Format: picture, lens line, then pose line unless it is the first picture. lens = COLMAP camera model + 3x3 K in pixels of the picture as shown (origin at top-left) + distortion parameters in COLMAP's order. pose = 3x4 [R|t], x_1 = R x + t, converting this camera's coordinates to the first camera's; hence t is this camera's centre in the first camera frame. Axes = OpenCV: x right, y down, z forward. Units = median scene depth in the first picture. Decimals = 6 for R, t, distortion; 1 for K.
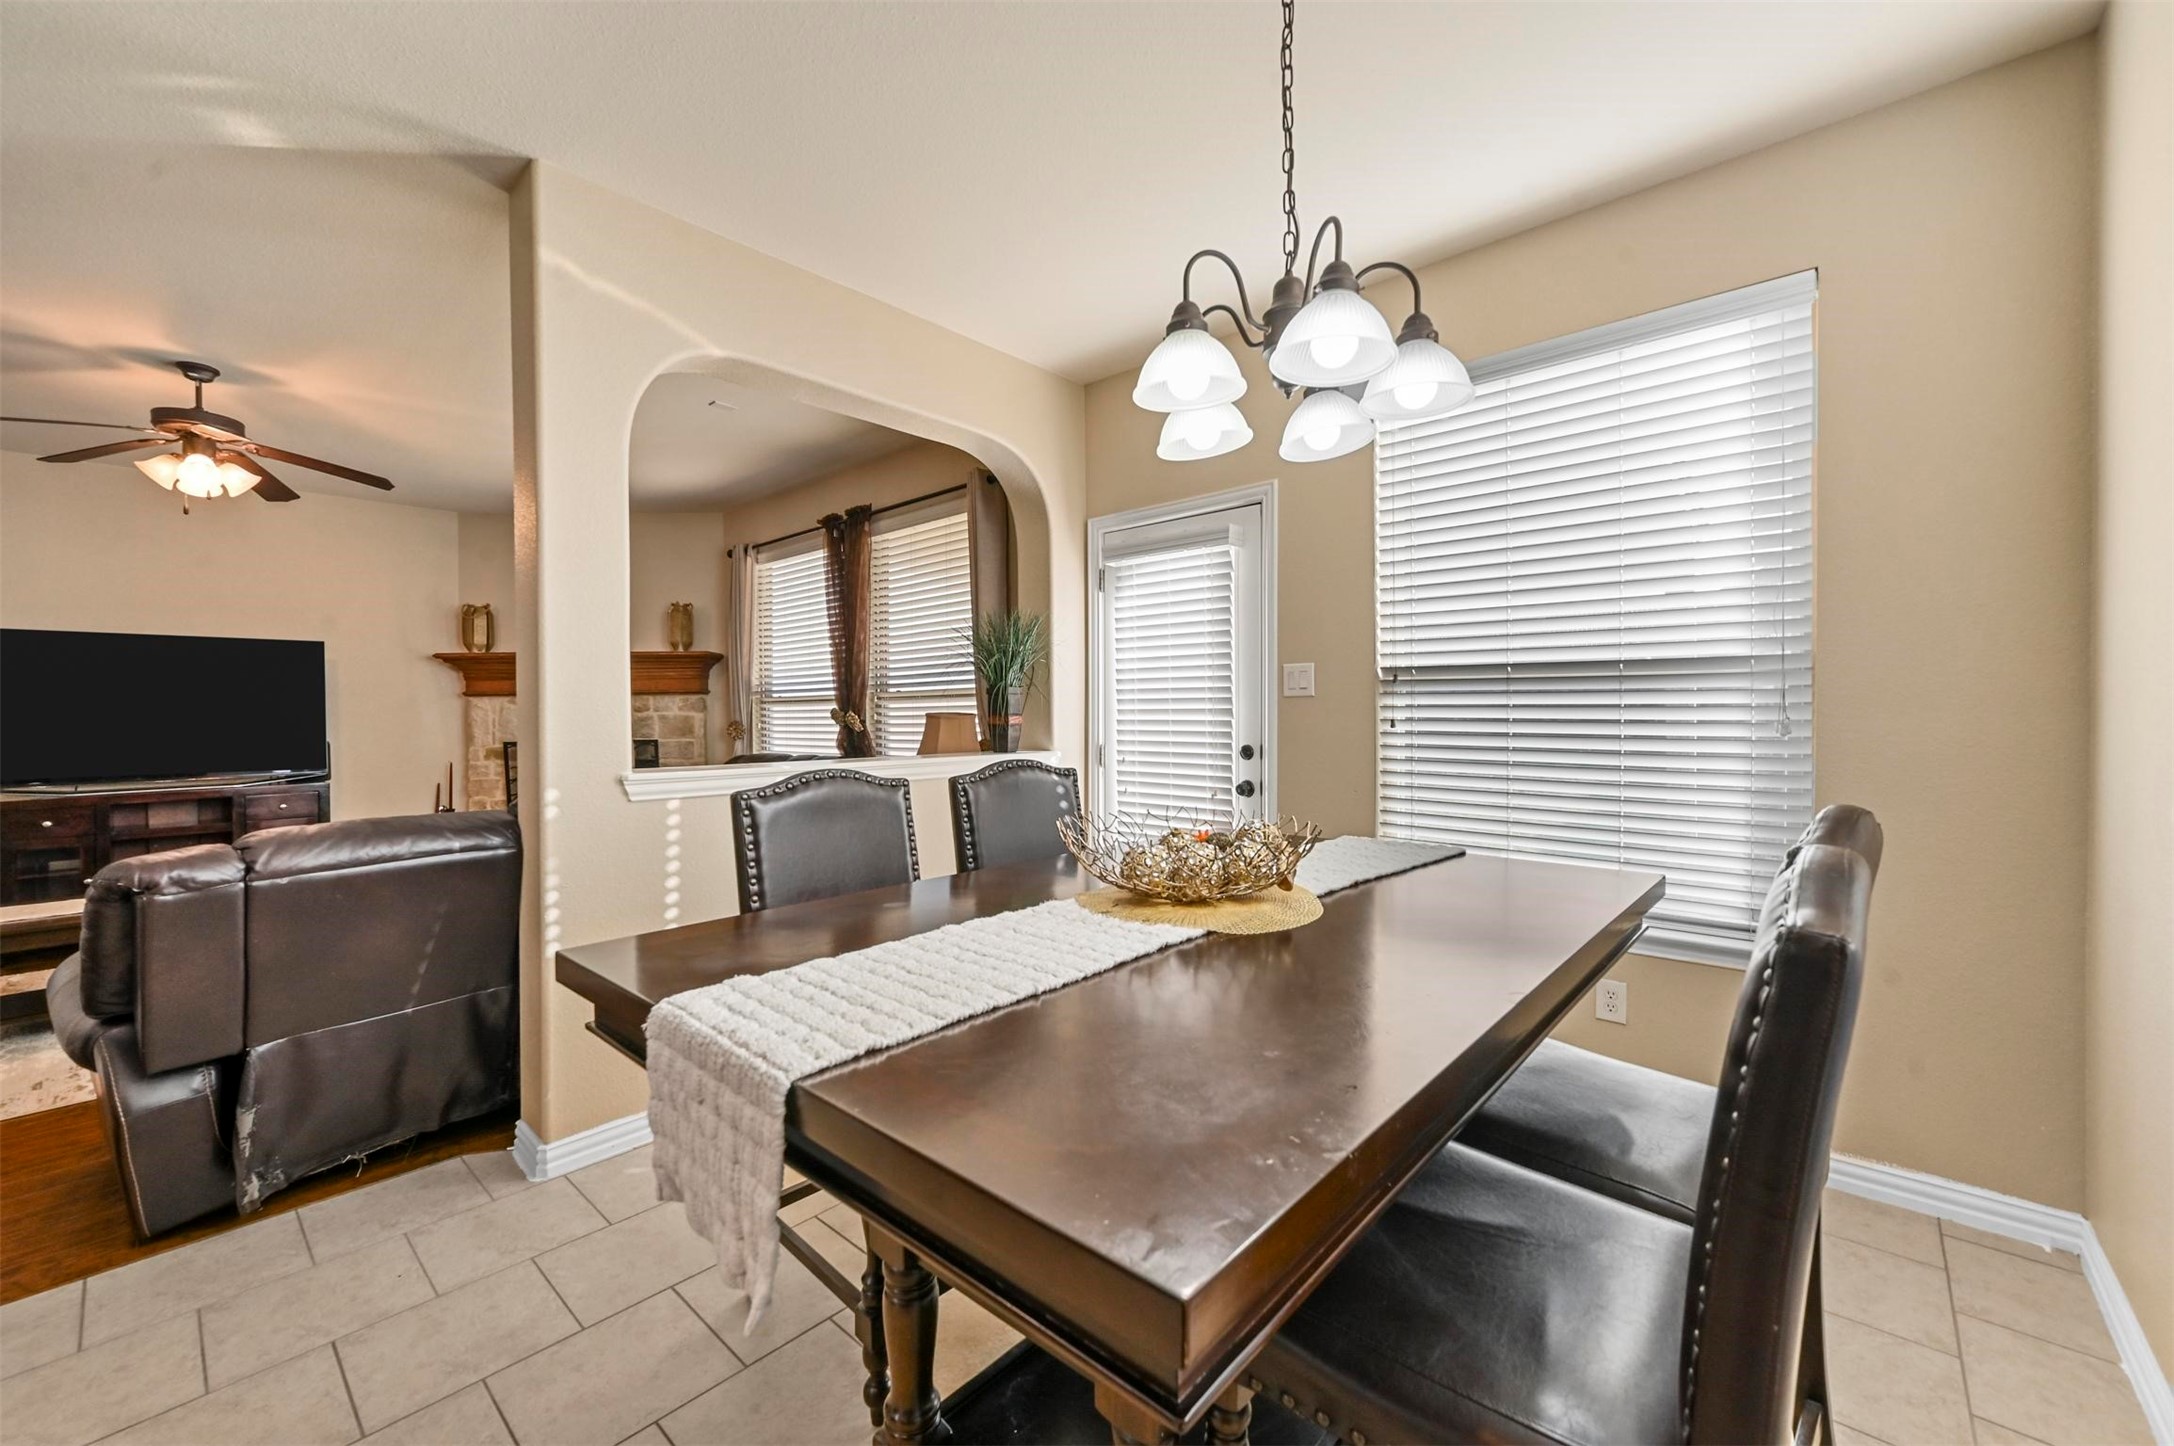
lens RADIAL K [[854.9, 0, 1083.4], [0, 854.9, 723.8], [0, 0, 1]] dist [-0.001121, 0.000344]
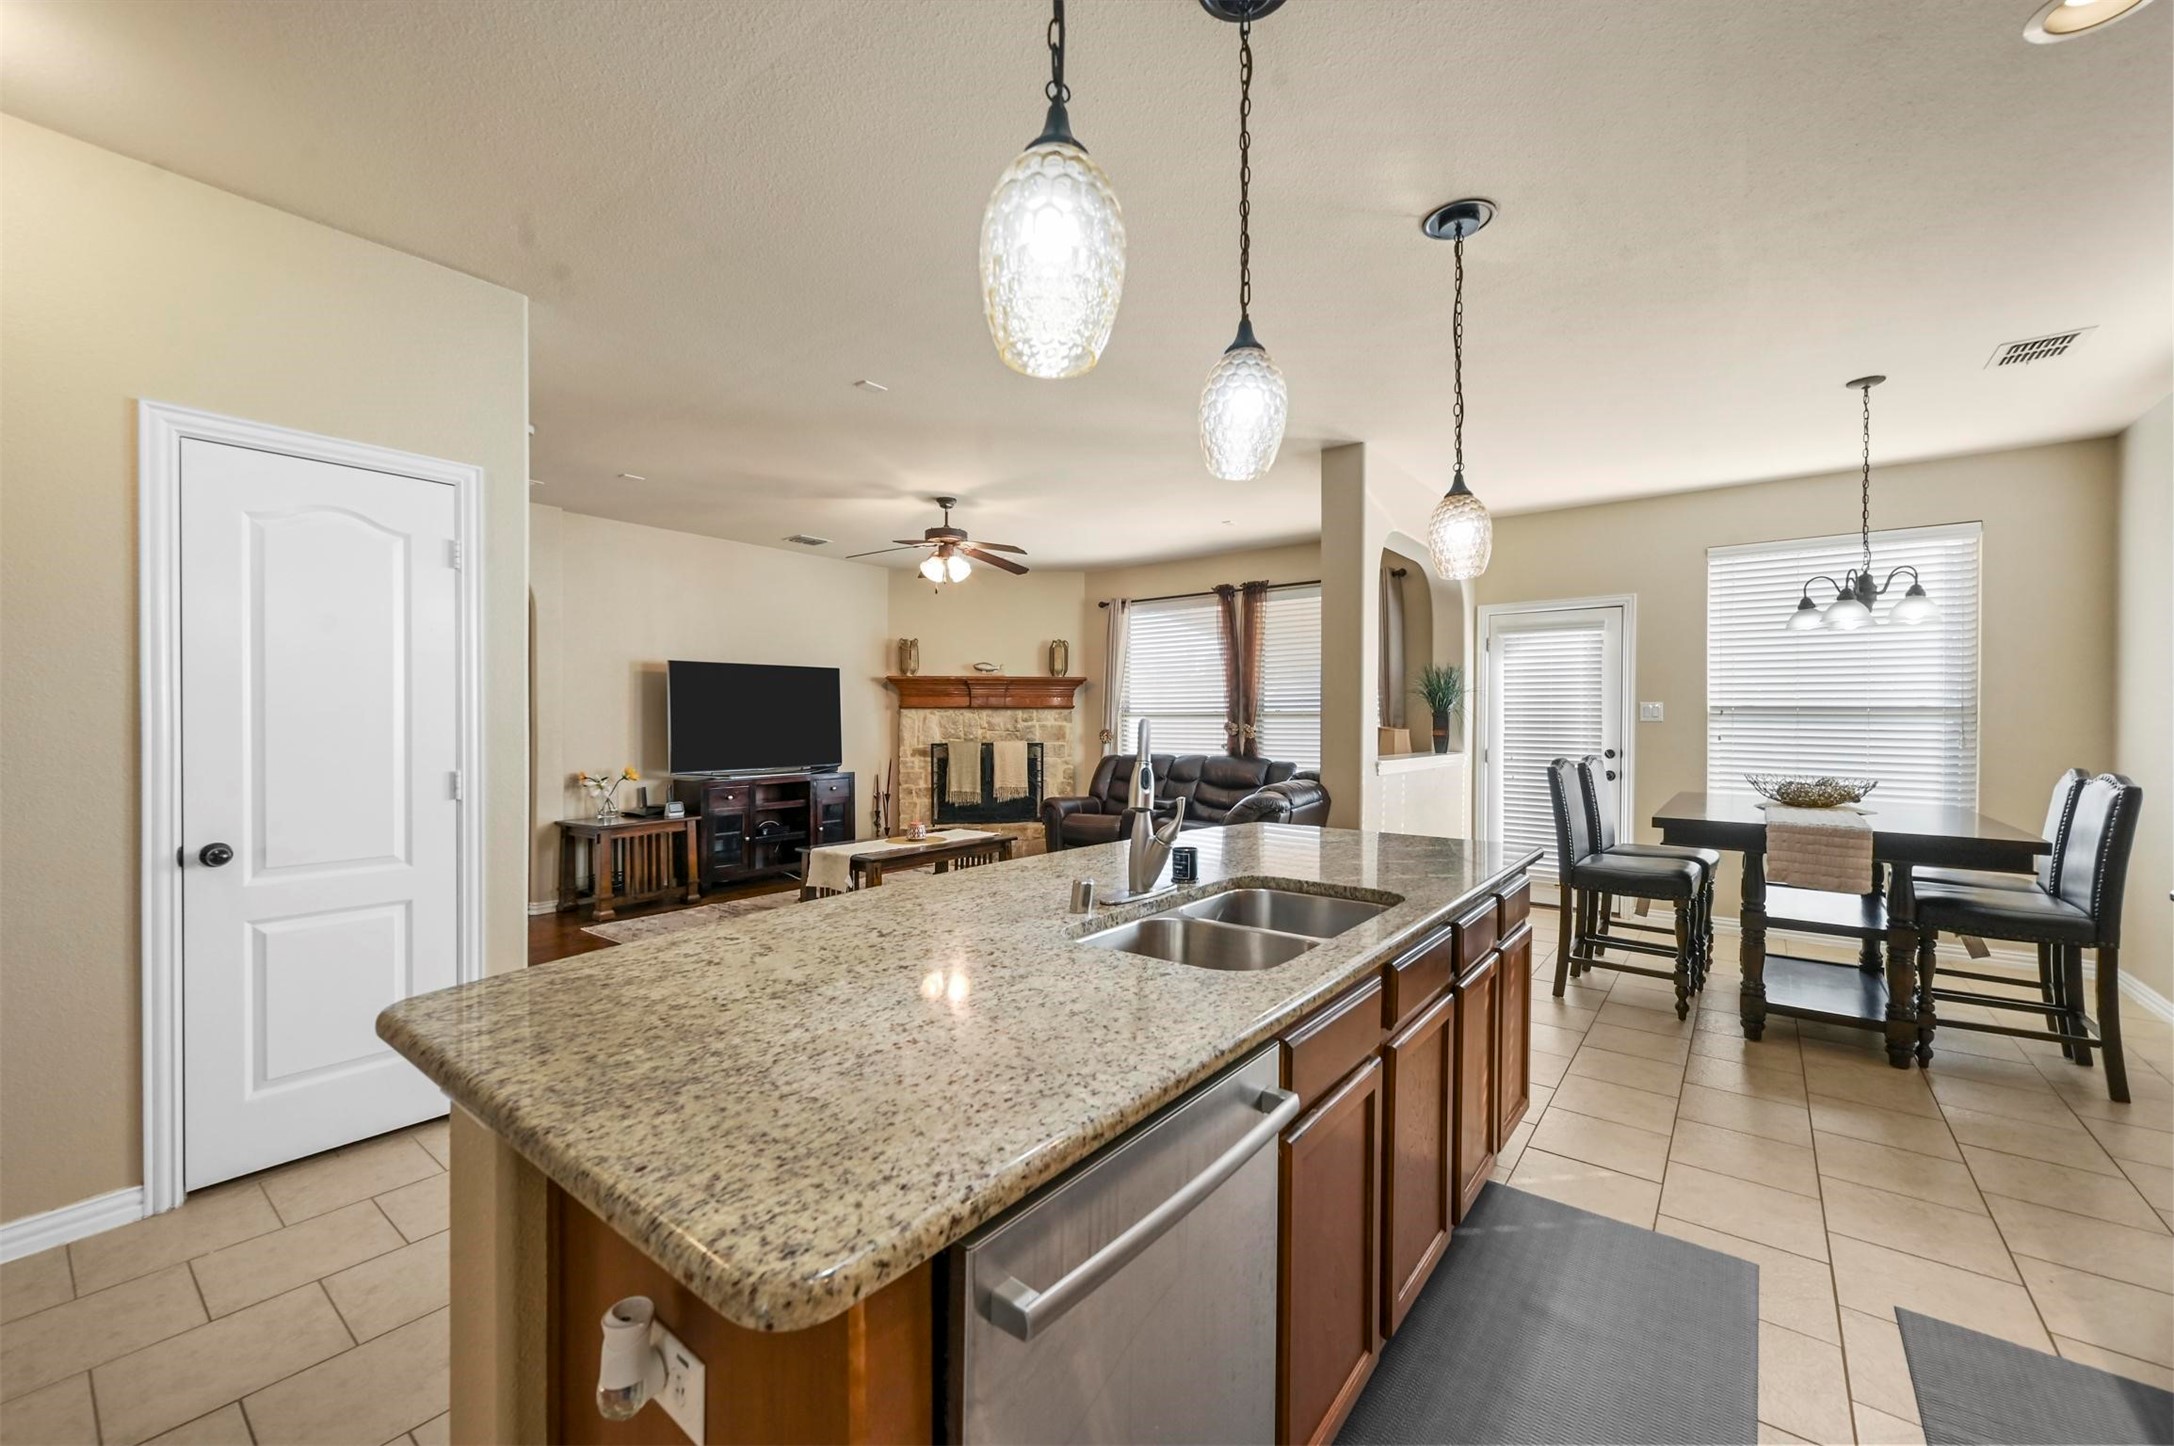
lens RADIAL K [[854.9, 0, 1083.4], [0, 854.9, 723.8], [0, 0, 1]] dist [-0.001121, 0.000344]
pose [[0.997908, 0.011882, 0.063548, -0.782755], [-0.011265, 0.999886, -0.010047, 0.002368], [-0.063660, 0.009310, 0.997928, -0.501208]]
